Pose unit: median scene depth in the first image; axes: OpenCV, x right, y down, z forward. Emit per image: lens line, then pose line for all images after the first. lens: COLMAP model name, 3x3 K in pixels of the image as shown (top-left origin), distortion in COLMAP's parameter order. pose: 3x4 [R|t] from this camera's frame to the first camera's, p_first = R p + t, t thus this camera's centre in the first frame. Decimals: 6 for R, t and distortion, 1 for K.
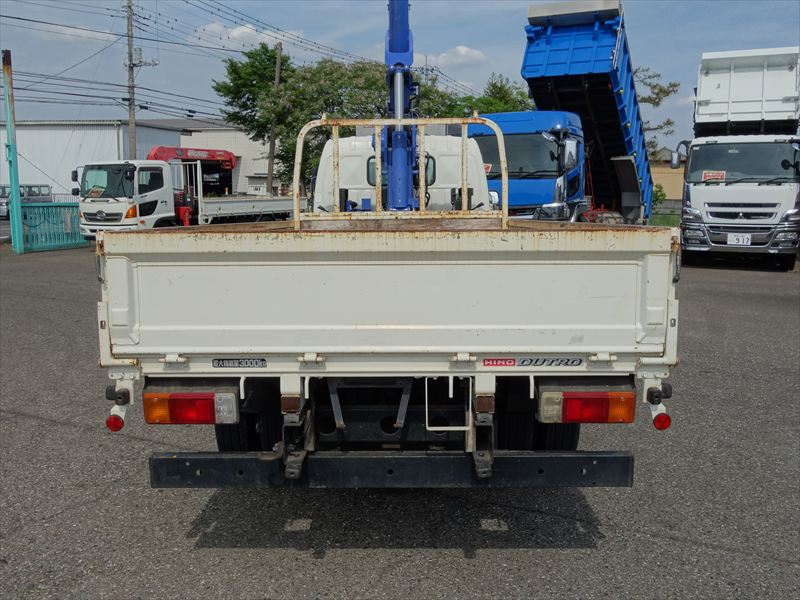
lens RADIAL K [[786.8, 0, 400.0], [0, 786.8, 300.0], [0, 0, 1]] dist [-0.012874, -0.012494]
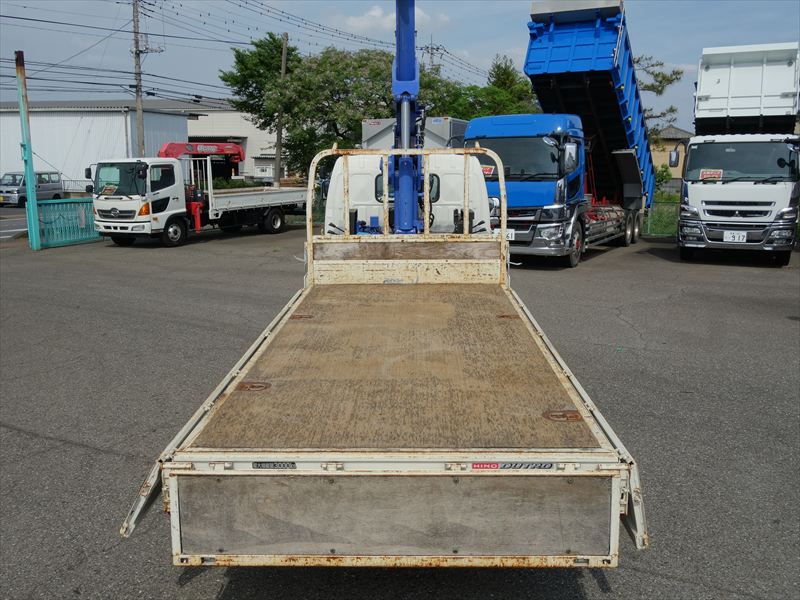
lens RADIAL K [[789.4, 0, 400.0], [0, 789.4, 300.0], [0, 0, 1]] dist [-0.005614, -0.022222]
pose [[0.999954, -0.005414, -0.007951, 0.000004], [0.005676, 0.999429, 0.033297, -0.025940], [0.007766, -0.033341, 0.999414, -0.033571]]
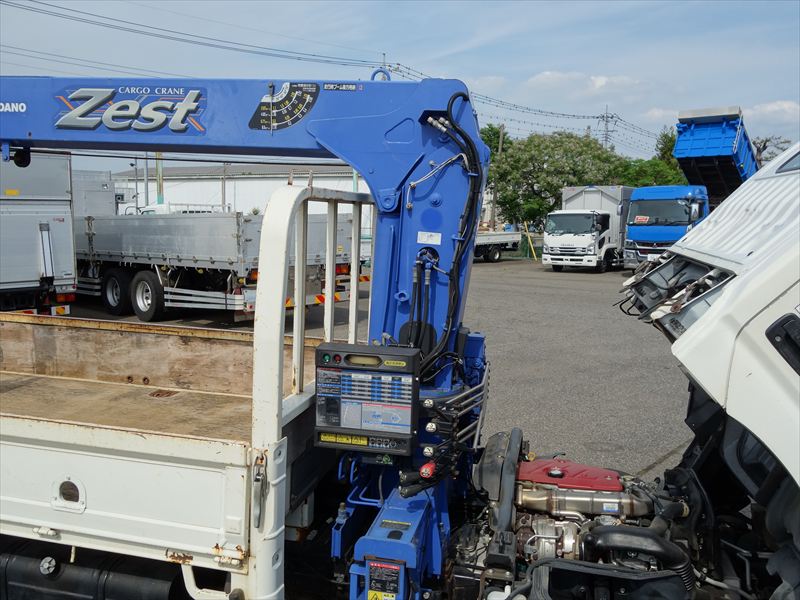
lens RADIAL K [[789.4, 0, 400.0], [0, 789.4, 300.0], [0, 0, 1]] dist [-0.005614, -0.022222]
pose [[0.976719, 0.021991, -0.213394, -0.032817], [-0.029397, 0.999068, -0.031597, 0.061657], [0.212500, 0.037135, 0.976455, -0.621917]]
